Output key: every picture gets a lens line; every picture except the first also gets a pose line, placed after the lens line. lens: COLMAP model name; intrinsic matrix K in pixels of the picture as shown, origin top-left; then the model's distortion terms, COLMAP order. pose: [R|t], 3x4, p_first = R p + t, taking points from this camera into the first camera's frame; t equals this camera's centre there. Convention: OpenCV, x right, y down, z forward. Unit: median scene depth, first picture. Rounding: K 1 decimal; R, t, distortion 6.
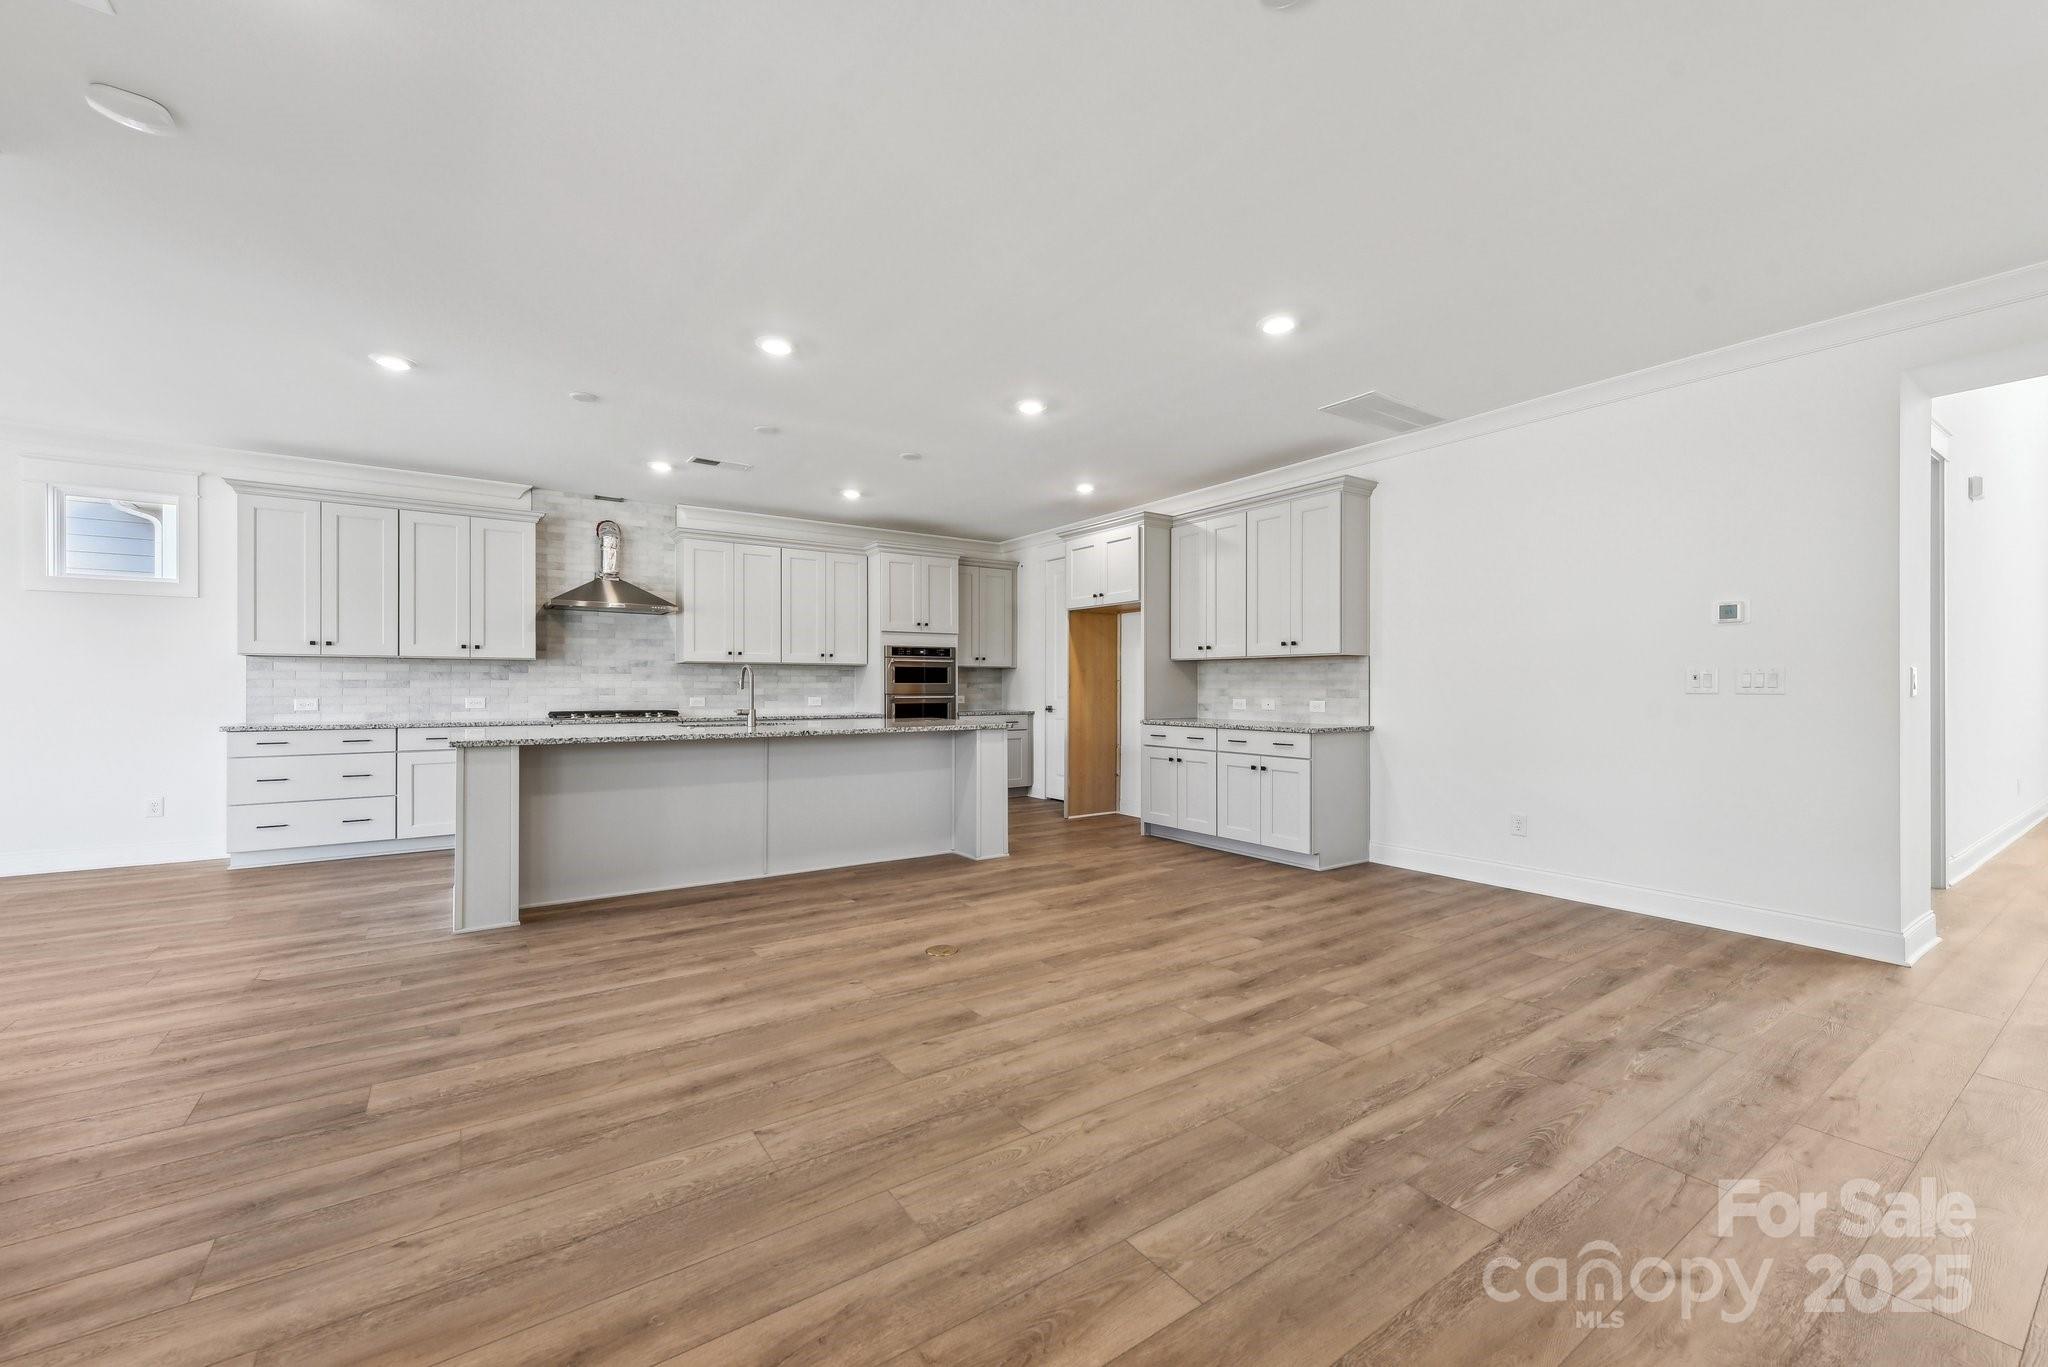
lens RADIAL K [[848.7, 0, 1035.0], [0, 848.7, 682.6], [0, 0, 1]] dist [0.001721, -0.000153]
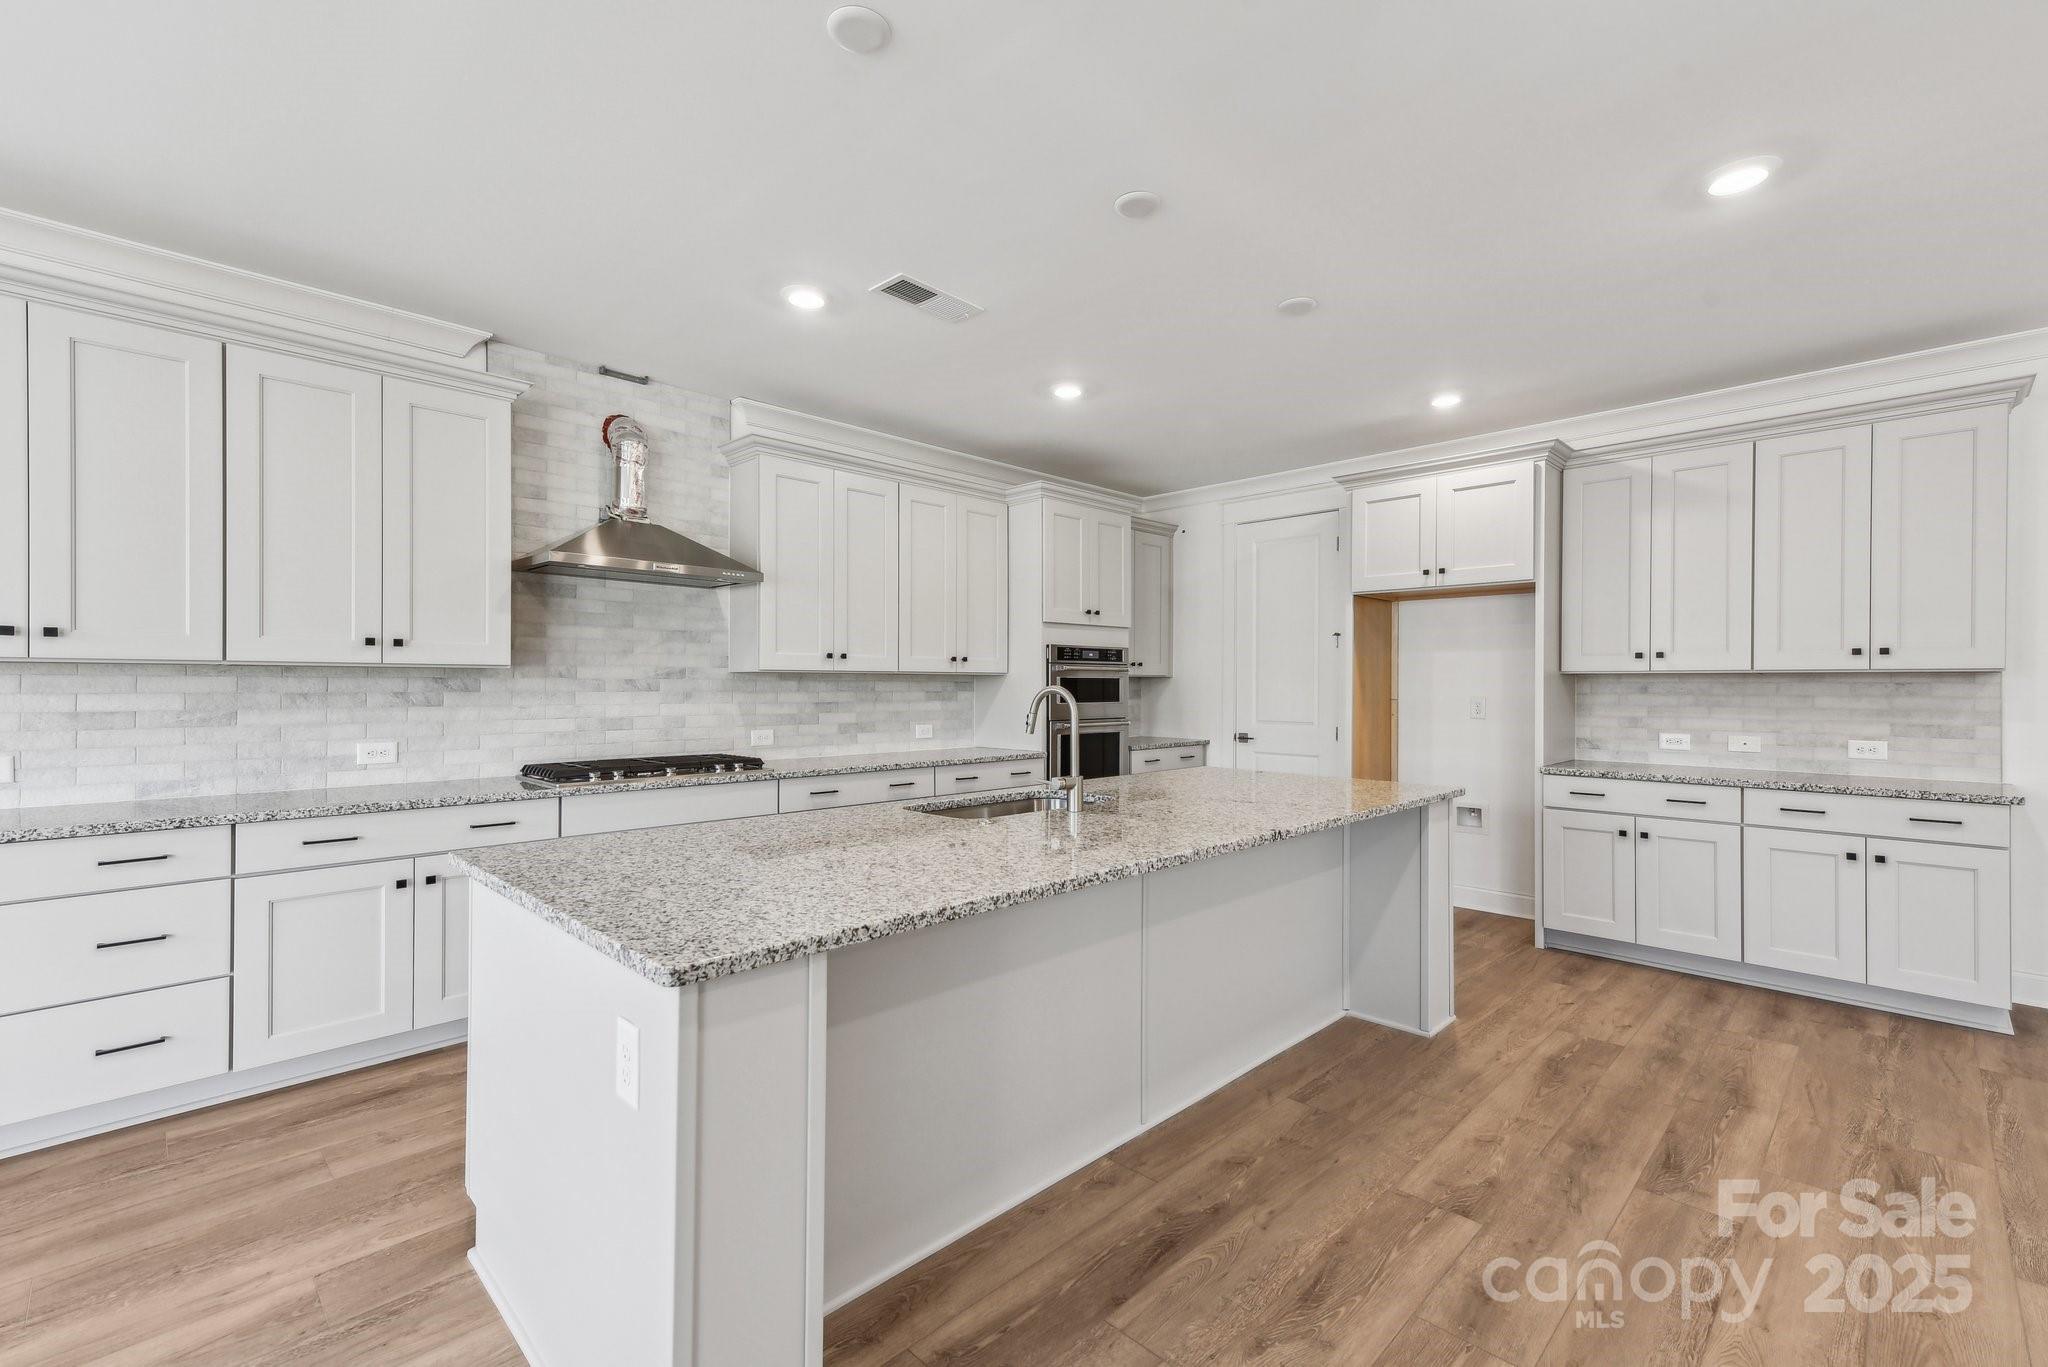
lens RADIAL K [[897.8, 0, 1022.2], [0, 897.8, 682.7], [0, 0, 1]] dist [0.010125, 0.000761]
pose [[0.983328, 0.002419, 0.181827, -0.366857], [-0.003101, 0.999989, 0.003466, -0.020007], [-0.181816, -0.003973, 0.983324, 0.389551]]
